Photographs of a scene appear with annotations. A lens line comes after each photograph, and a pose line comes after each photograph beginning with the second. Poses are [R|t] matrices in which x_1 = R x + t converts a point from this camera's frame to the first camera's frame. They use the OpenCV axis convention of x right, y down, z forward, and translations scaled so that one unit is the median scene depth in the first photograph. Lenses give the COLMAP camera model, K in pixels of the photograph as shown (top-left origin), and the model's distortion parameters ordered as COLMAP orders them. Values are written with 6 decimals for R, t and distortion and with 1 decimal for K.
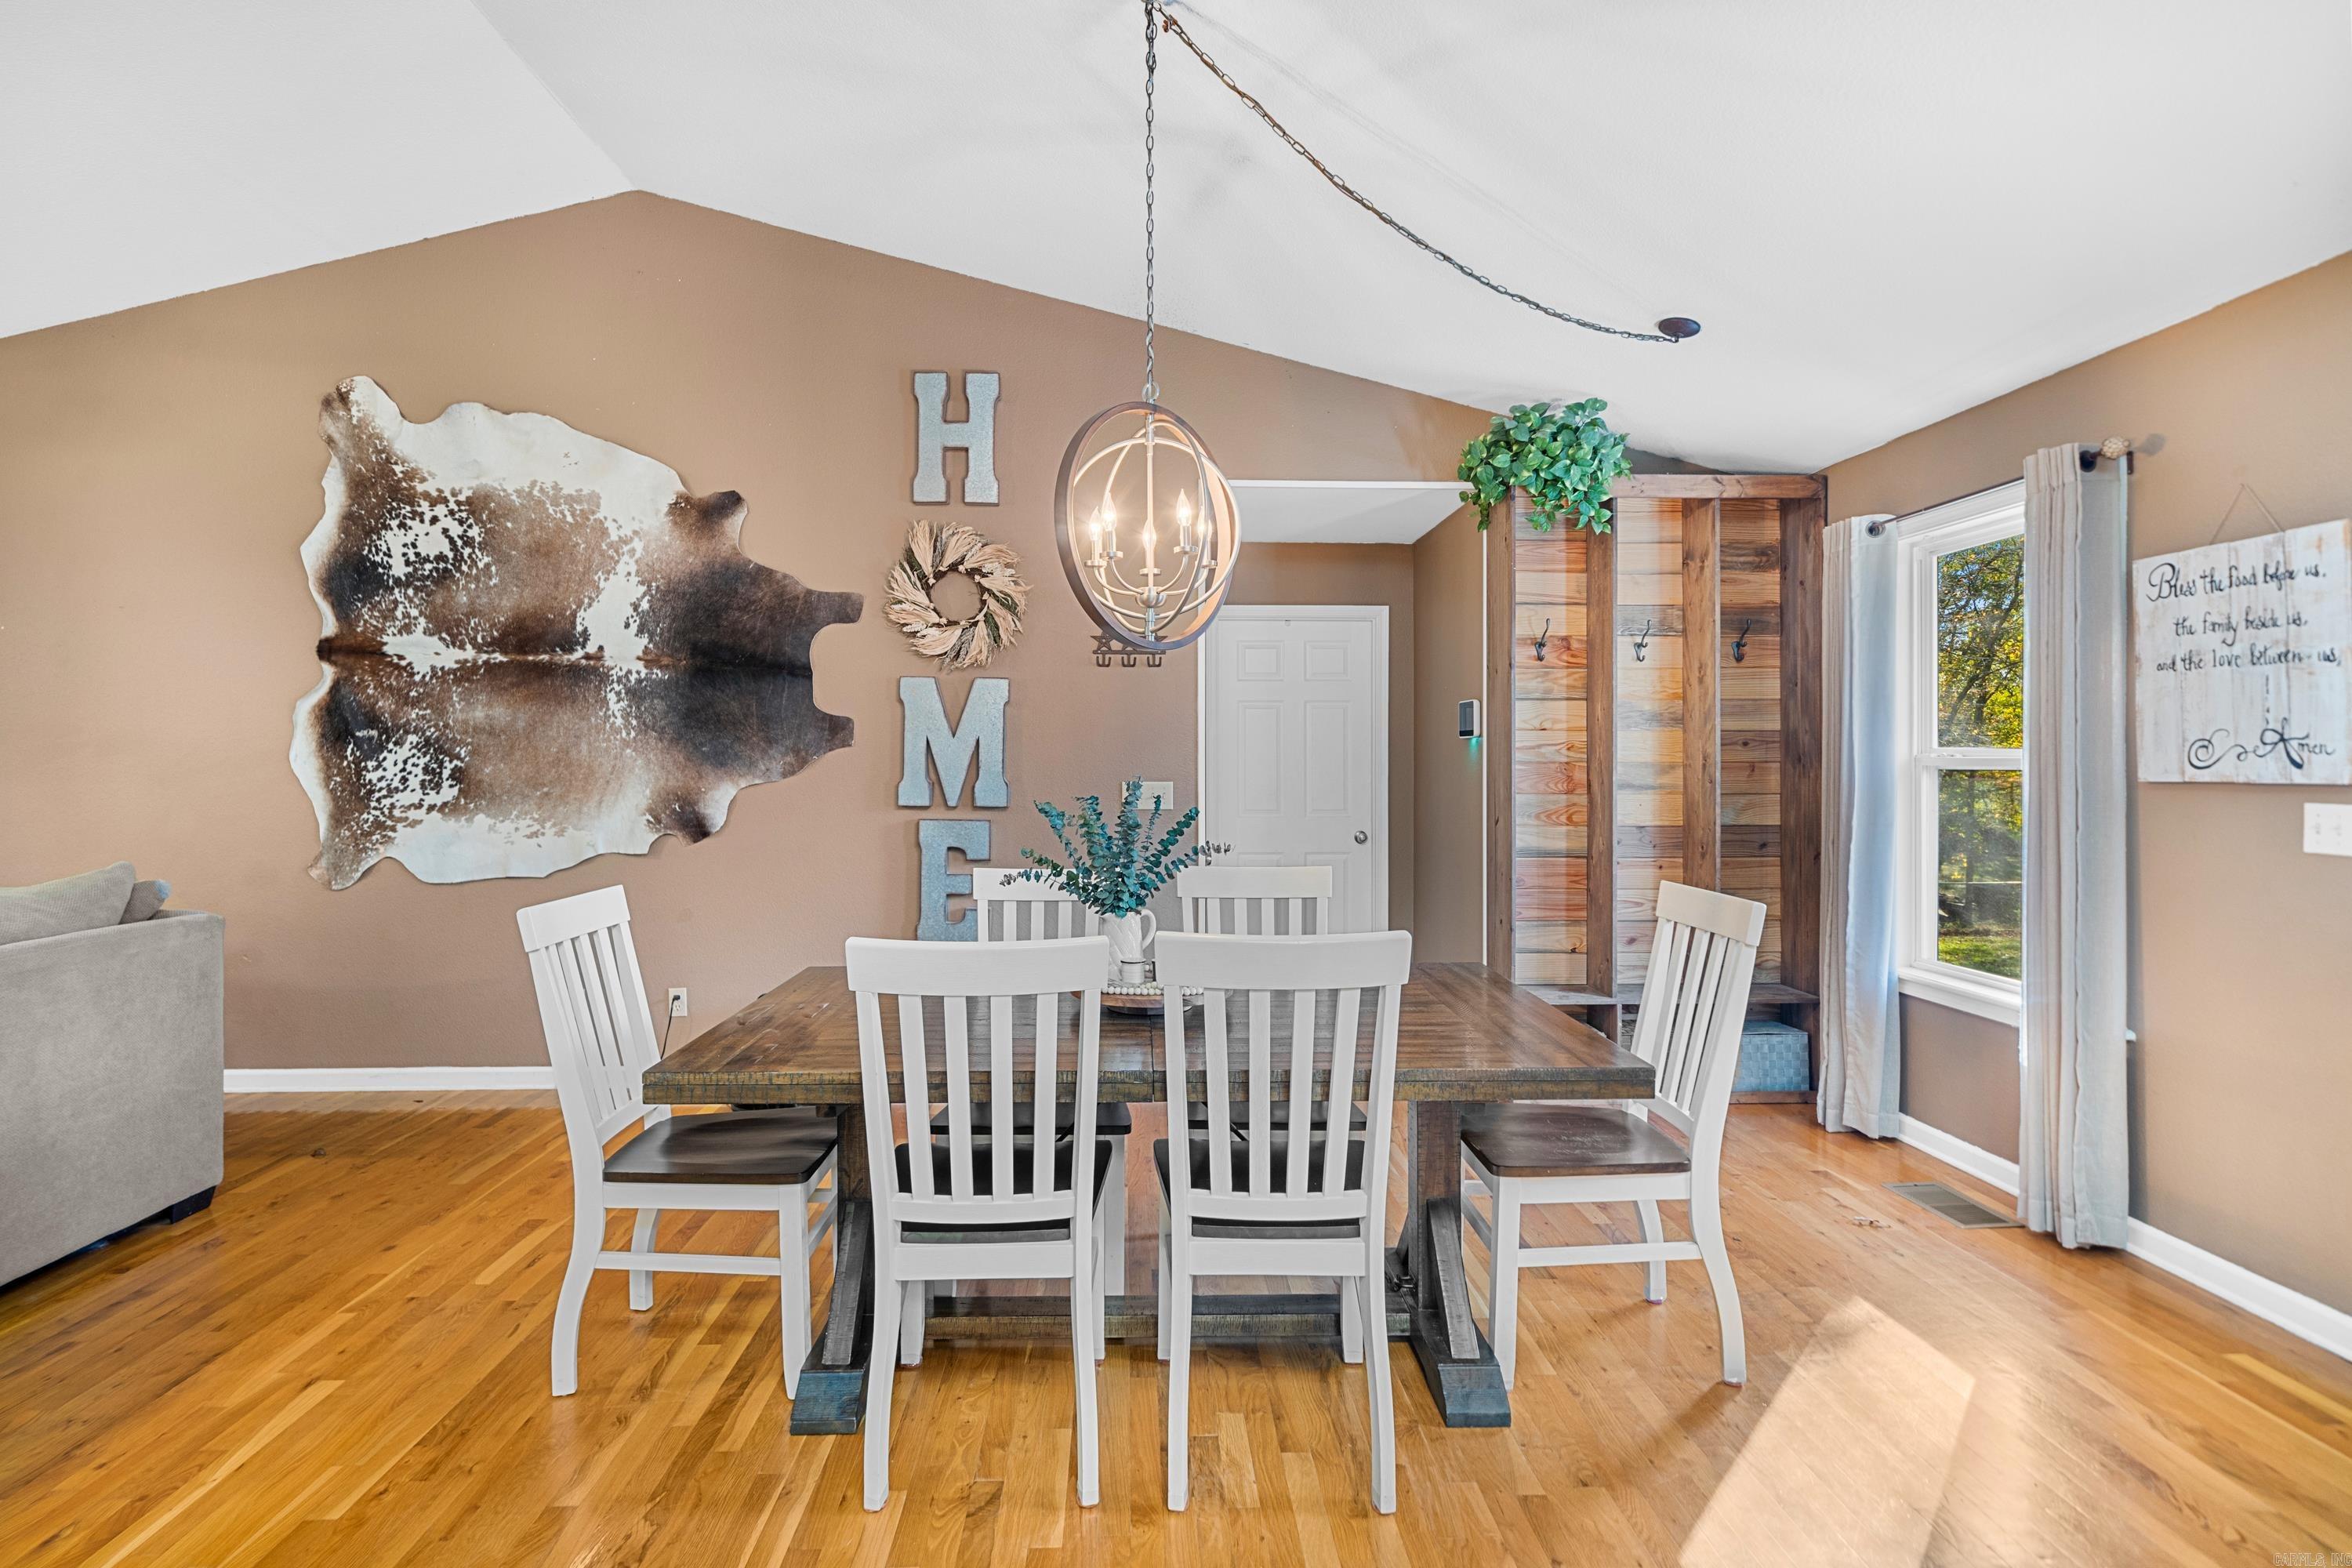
lens RADIAL K [[1149.6, 0, 1198.7], [0, 1149.6, 763.8], [0, 0, 1]] dist [-0.000396, -0.000667]
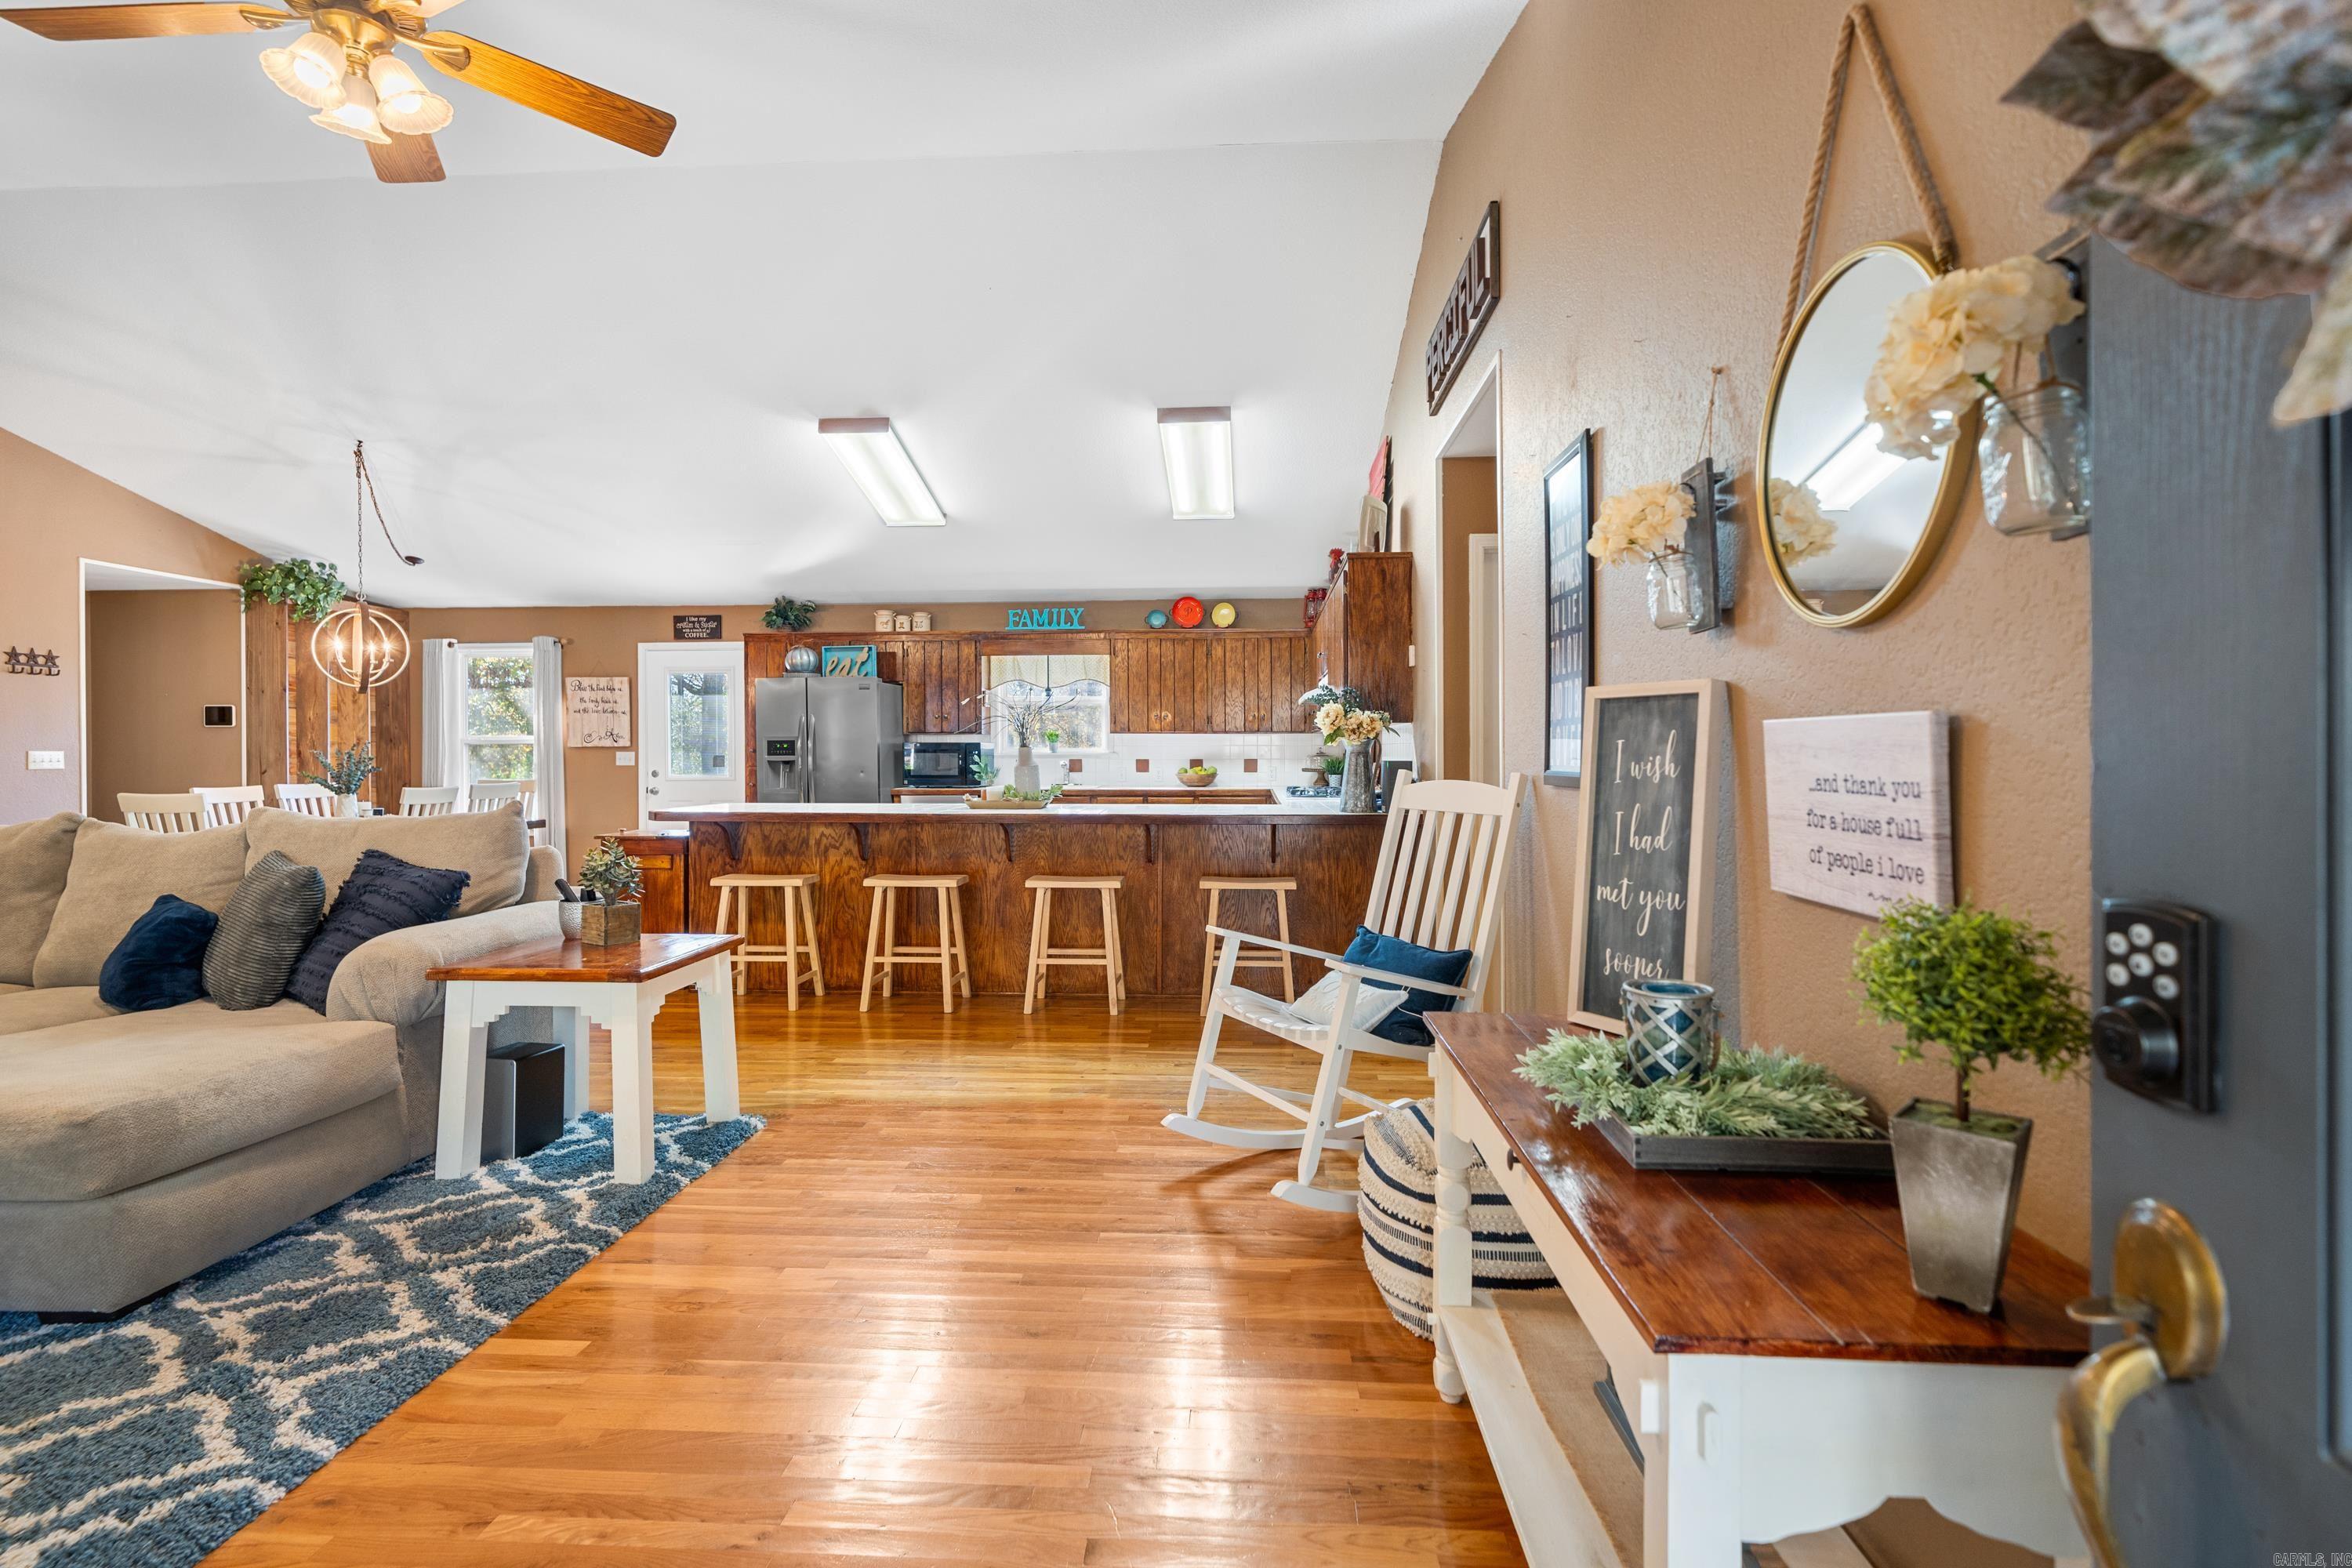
lens RADIAL K [[1141.8, 0, 1165.1], [0, 1141.8, 763.4], [0, 0, 1]] dist [-0.001913, -0.000543]
pose [[0.120311, -0.009734, 0.992688, -1.494540], [0.006603, 0.999938, 0.009004, 0.030558], [-0.992714, 0.005472, 0.120368, -0.720481]]
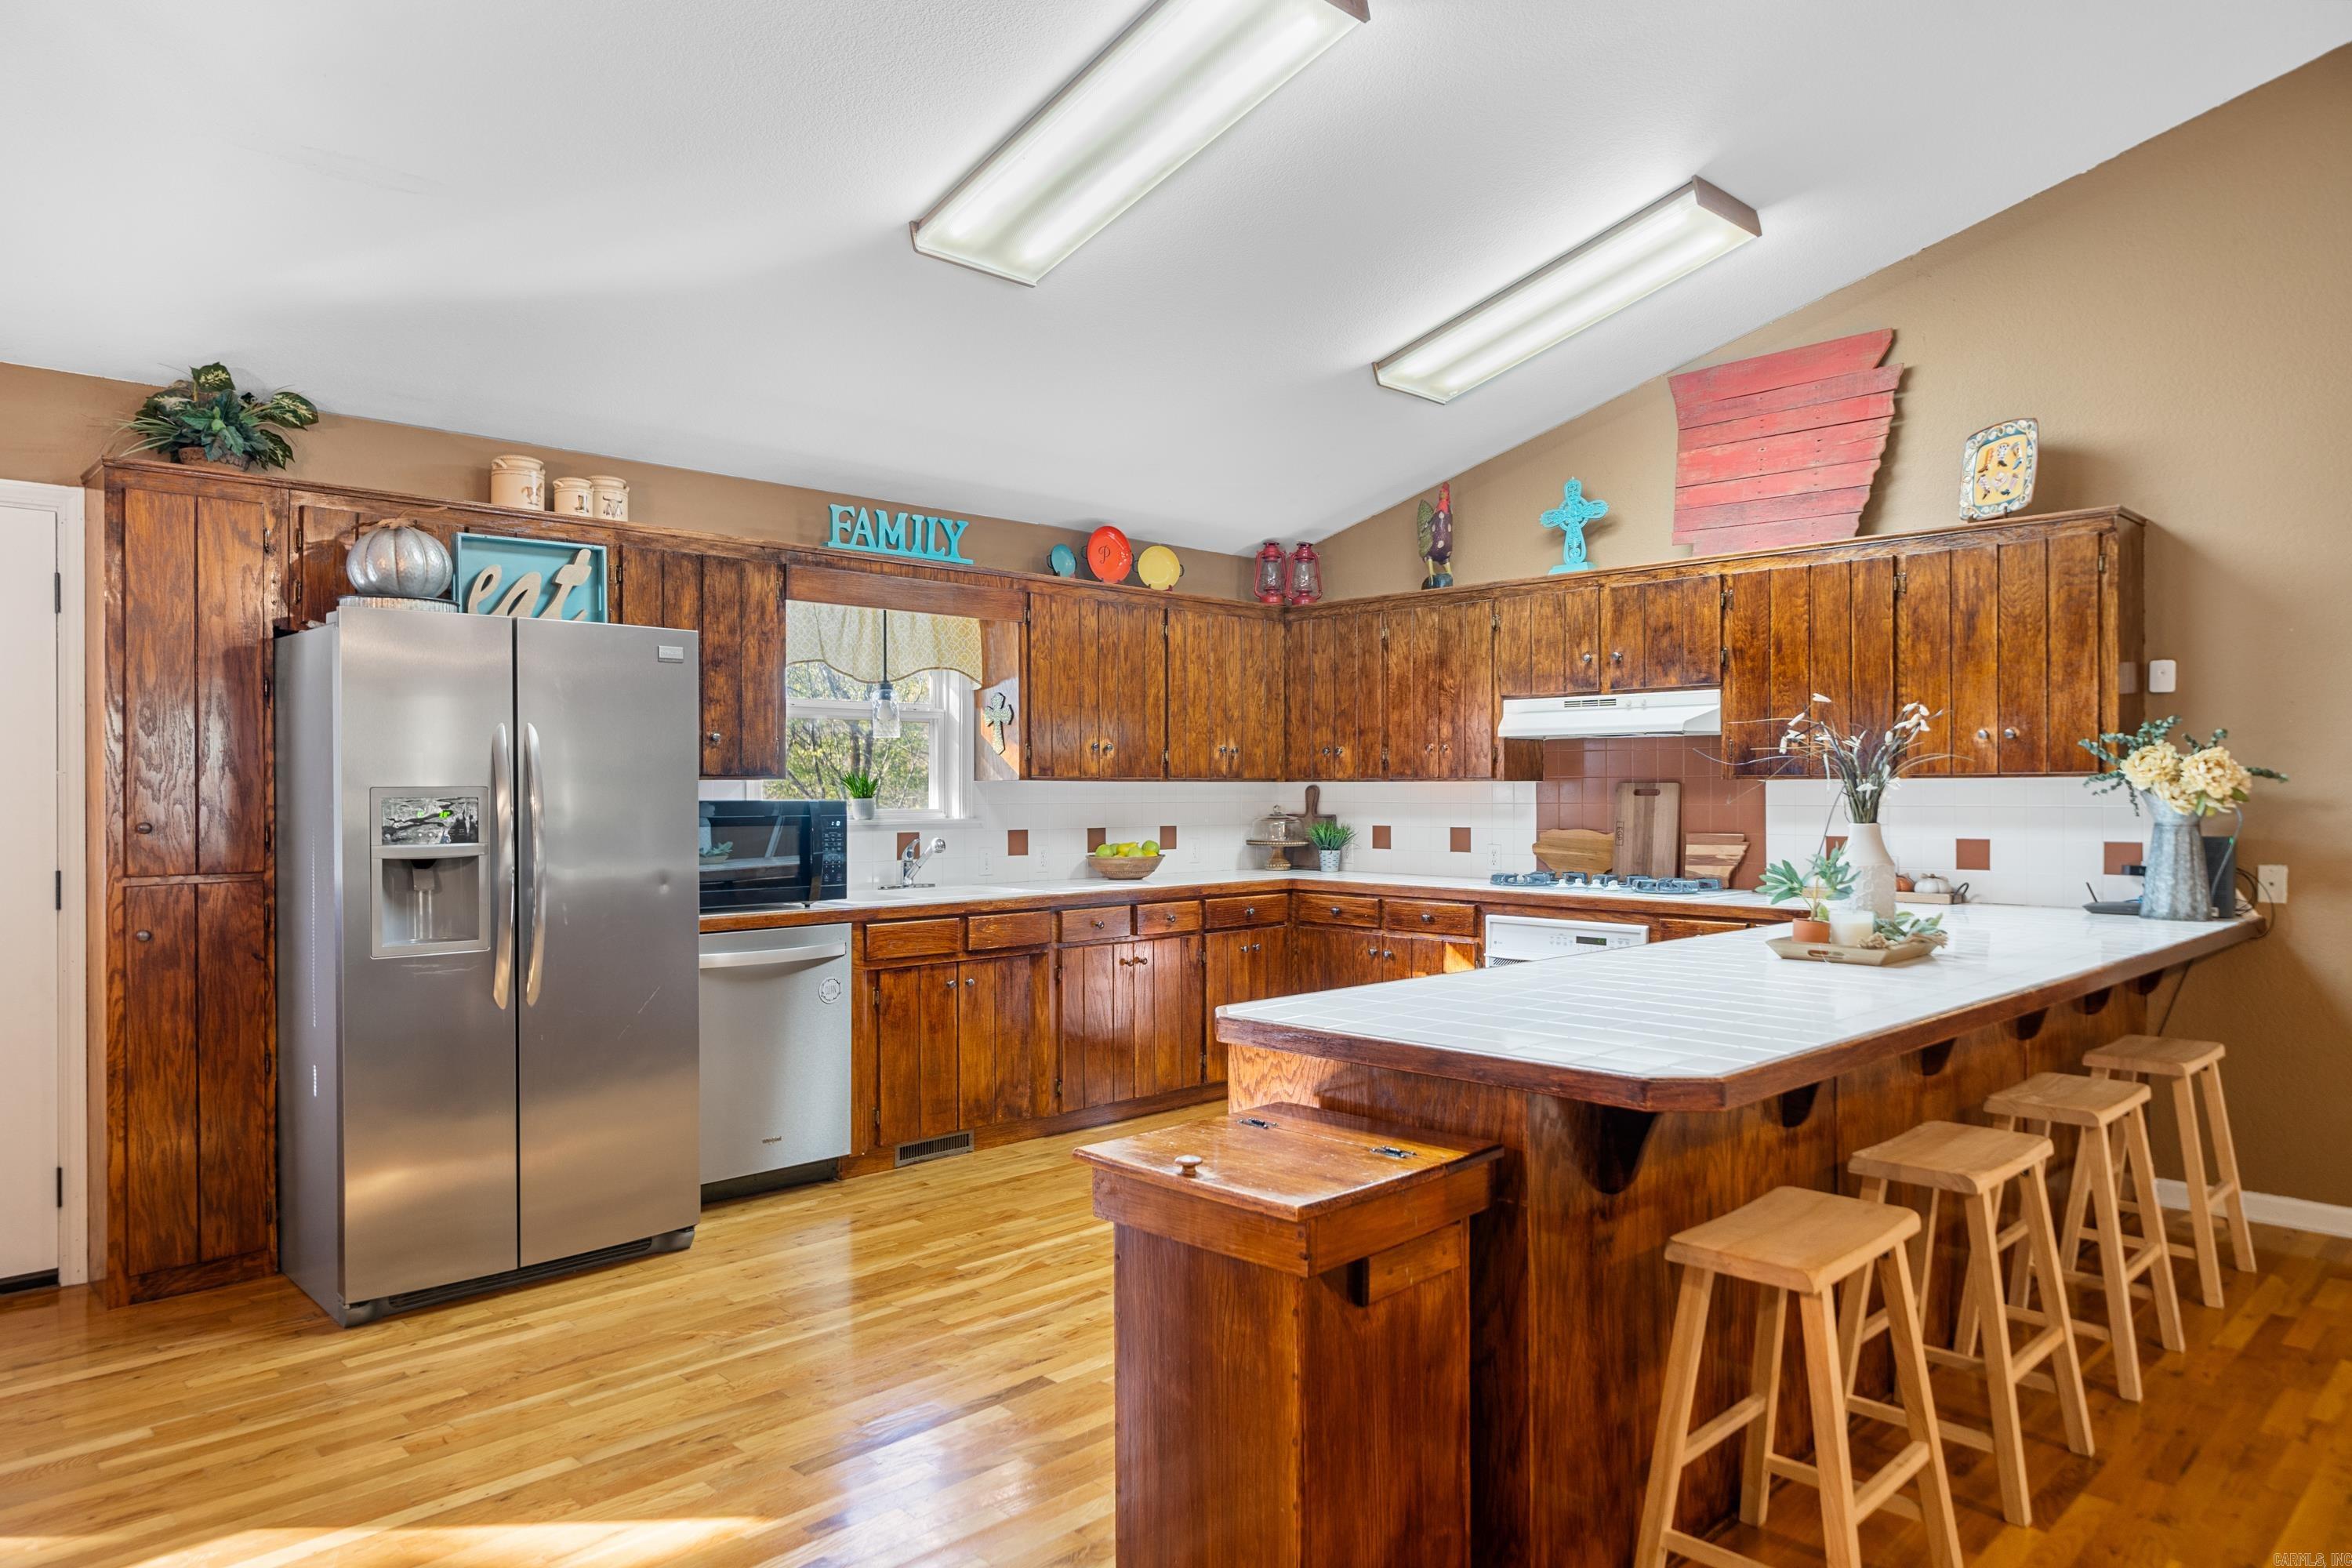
lens RADIAL K [[1488.2, 0, 1155.7], [0, 1488.2, 790.8], [0, 0, 1]] dist [0.004450, 0.001181]
pose [[-0.650559, 0.003538, 0.759447, -0.534408], [0.007703, 0.999968, 0.001939, 0.001355], [-0.759417, 0.007112, -0.650566, 0.422055]]
